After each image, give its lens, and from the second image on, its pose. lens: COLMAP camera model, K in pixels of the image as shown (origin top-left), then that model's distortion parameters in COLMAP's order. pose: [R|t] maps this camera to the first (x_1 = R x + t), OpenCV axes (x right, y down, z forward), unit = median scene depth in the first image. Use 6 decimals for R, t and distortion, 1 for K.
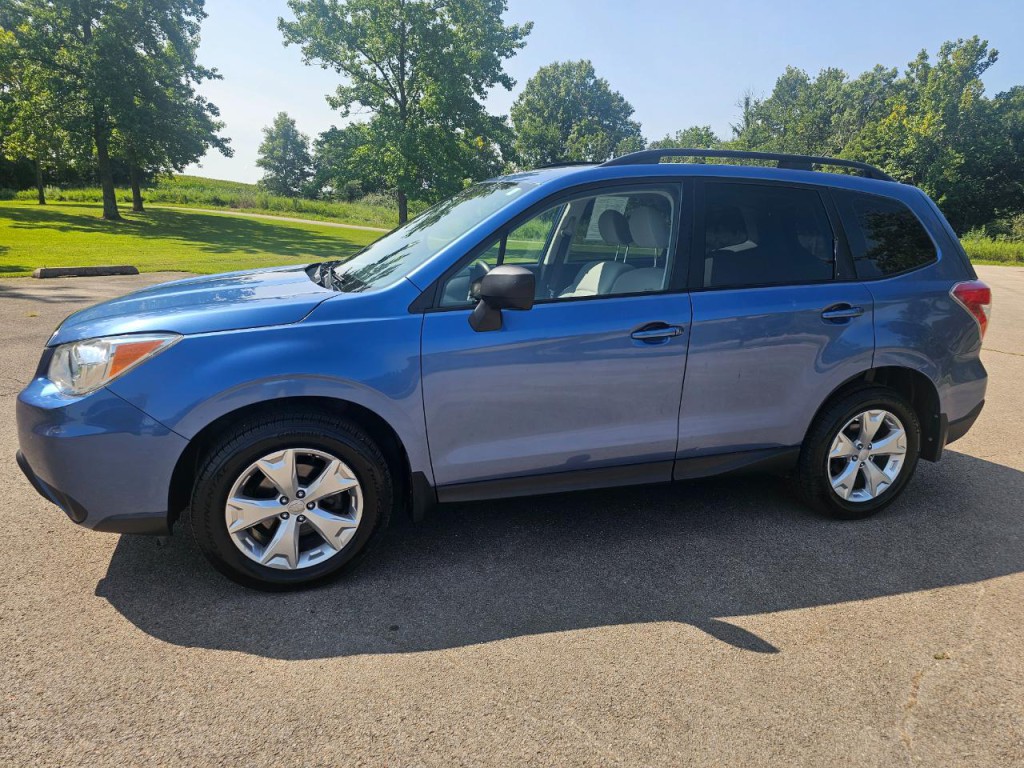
lens RADIAL K [[684.7, 0, 518.3], [0, 684.7, 383.6], [0, 0, 1]] dist [0.046055, -0.033011]
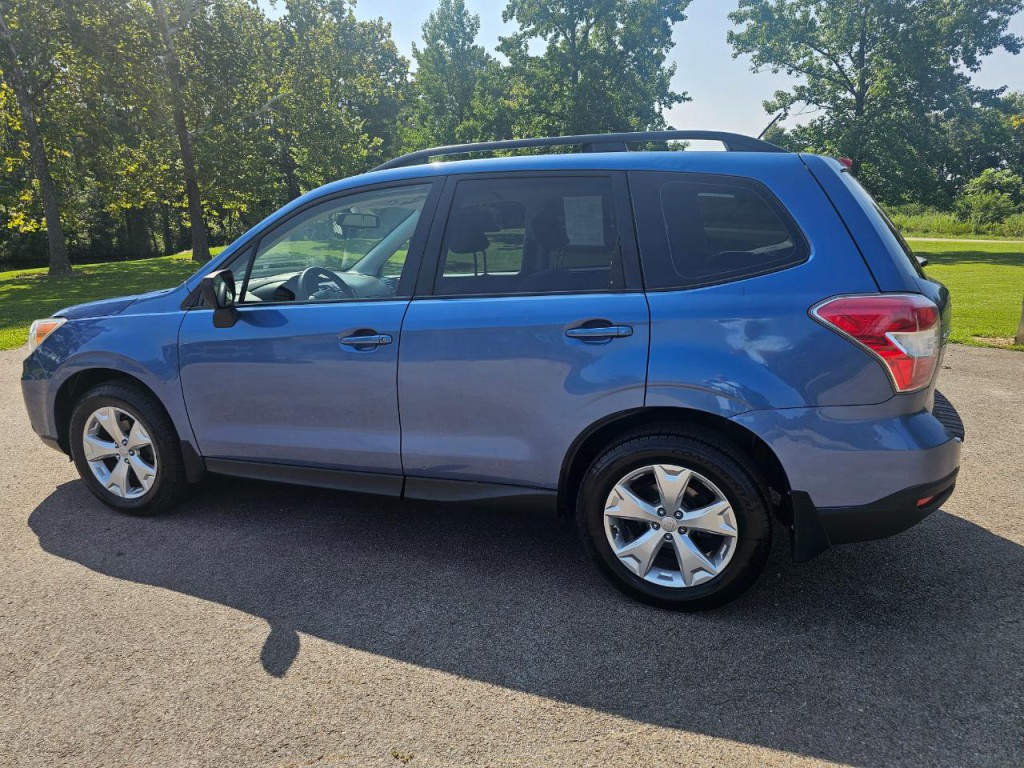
lens RADIAL K [[684.7, 0, 506.3], [0, 684.7, 387.9], [0, 0, 1]] dist [0.046055, -0.033011]
pose [[0.771783, 0.098643, -0.628189, 0.083943], [-0.104879, 0.994112, 0.027251, -0.004594], [0.627178, 0.044852, 0.777584, 0.031620]]
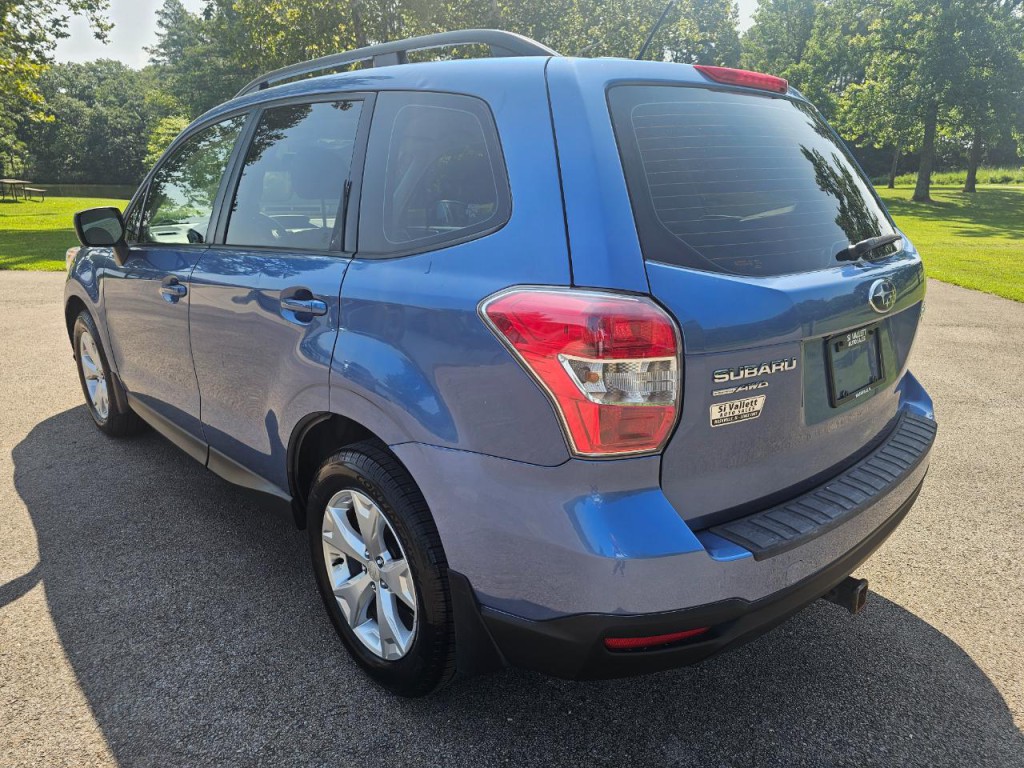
lens RADIAL K [[684.7, 0, 518.7], [0, 684.7, 383.5], [0, 0, 1]] dist [0.046055, -0.033011]
pose [[0.424157, 0.223870, -0.877481, 0.103644], [-0.205992, 0.967413, 0.147242, -0.015511], [0.881849, 0.118300, 0.456451, 0.085599]]
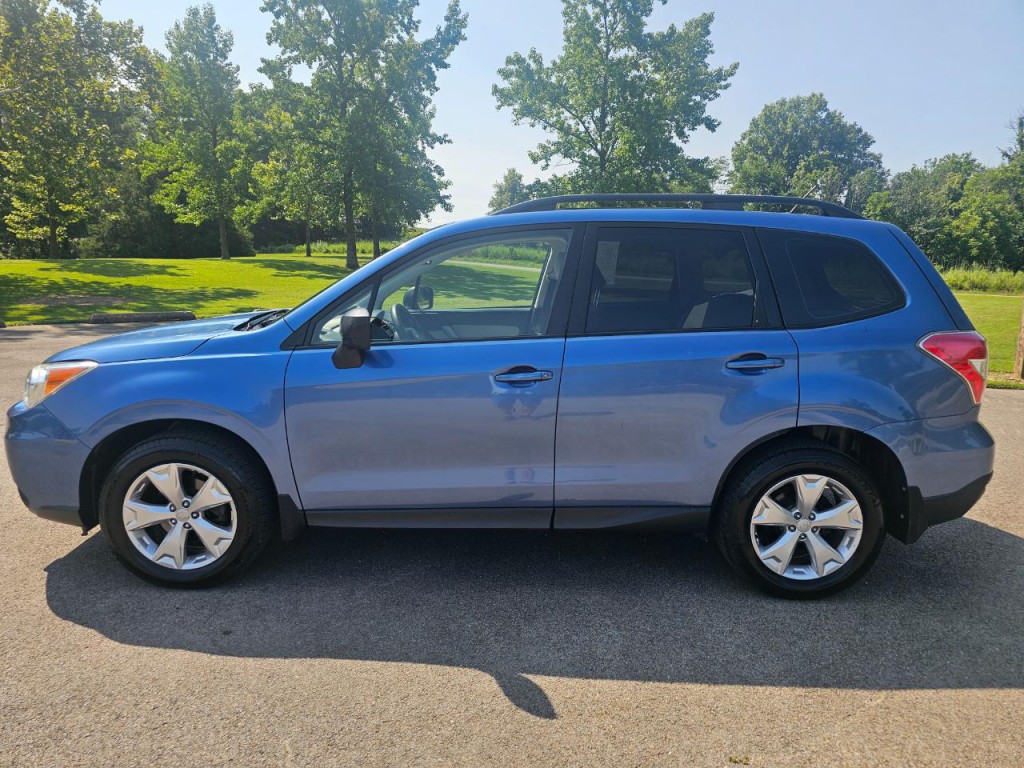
lens RADIAL K [[684.7, 0, 512.9], [0, 684.7, 380.5], [0, 0, 1]] dist [0.046055, -0.033011]
pose [[0.948755, 0.038089, -0.313708, 0.042945], [-0.058398, 0.996744, -0.055595, -0.001040], [0.310569, 0.071066, 0.947891, 0.004290]]
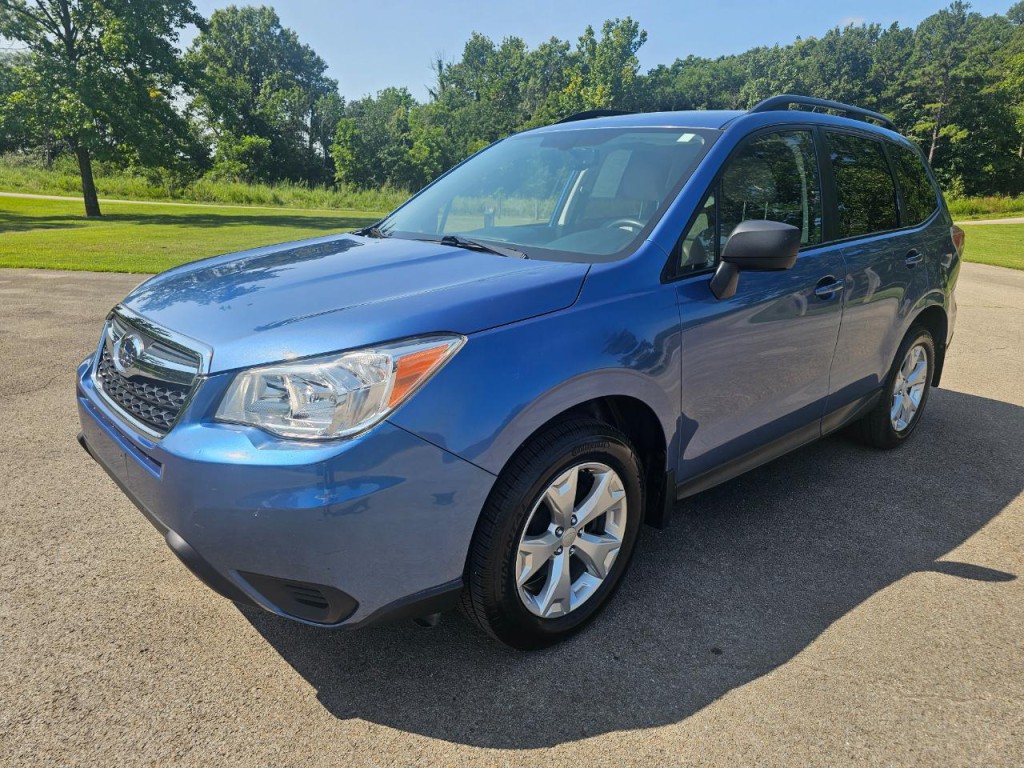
lens RADIAL K [[684.7, 0, 512.7], [0, 684.7, 389.7], [0, 0, 1]] dist [0.046055, -0.033011]
pose [[0.916816, -0.124405, 0.379436, -0.050969], [0.102522, 0.991712, 0.077431, -0.004479], [-0.385925, -0.032090, 0.921972, 0.022794]]
